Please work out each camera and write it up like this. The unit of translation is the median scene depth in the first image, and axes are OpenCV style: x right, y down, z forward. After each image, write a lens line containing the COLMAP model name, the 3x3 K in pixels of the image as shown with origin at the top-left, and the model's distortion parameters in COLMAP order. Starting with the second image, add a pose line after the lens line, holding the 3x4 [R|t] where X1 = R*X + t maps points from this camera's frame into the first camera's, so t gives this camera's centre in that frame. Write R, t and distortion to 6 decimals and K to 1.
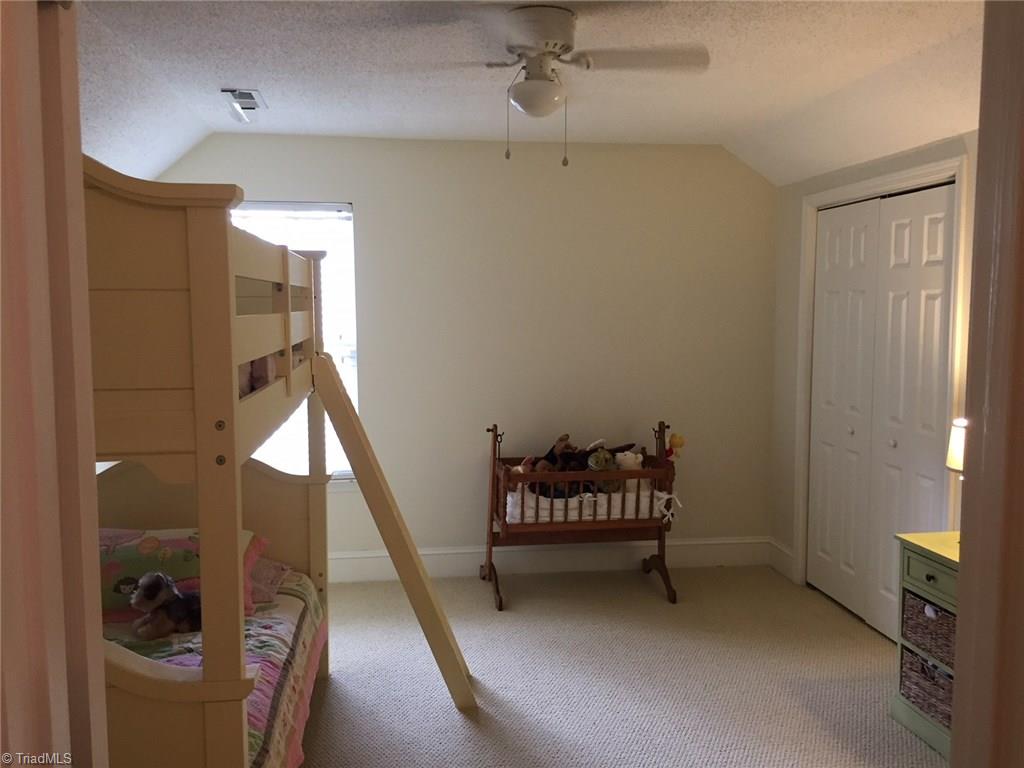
lens RADIAL K [[884.4, 0, 511.4], [0, 884.4, 384.5], [0, 0, 1]] dist [0.055423, -0.040294]
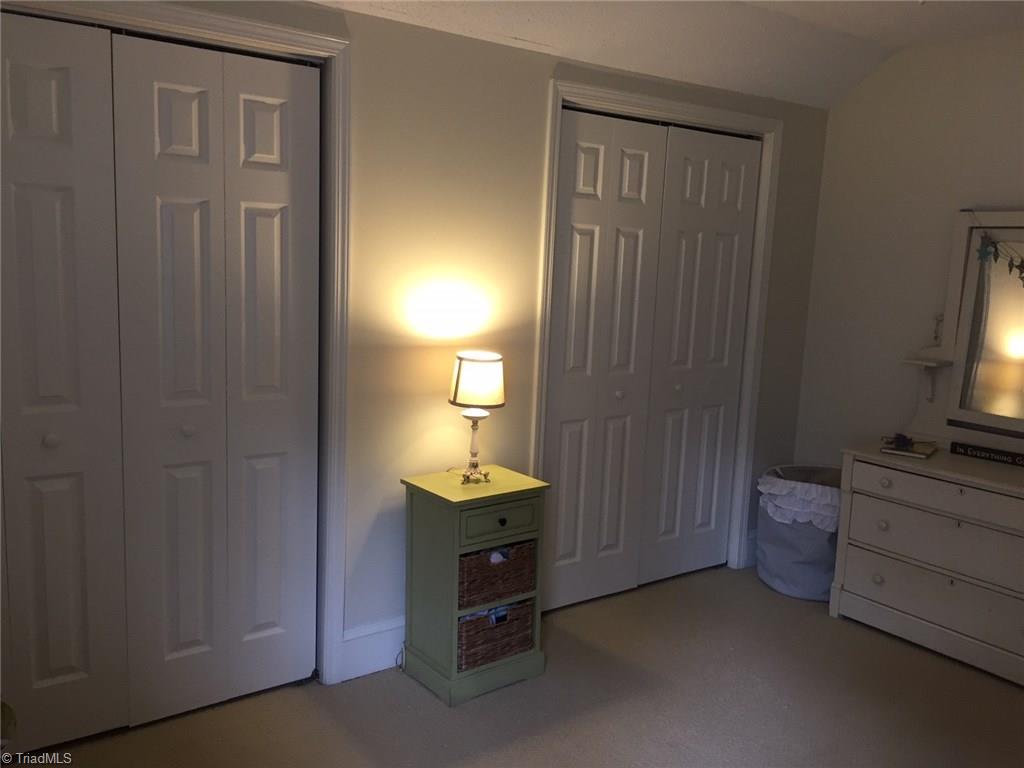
lens RADIAL K [[884.4, 0, 510.0], [0, 884.4, 383.1], [0, 0, 1]] dist [0.055423, -0.040294]
pose [[-0.480922, -0.143701, 0.864907, -0.282306], [0.044994, 0.981132, 0.188029, -0.090596], [-0.875608, 0.129343, -0.465383, 1.199430]]
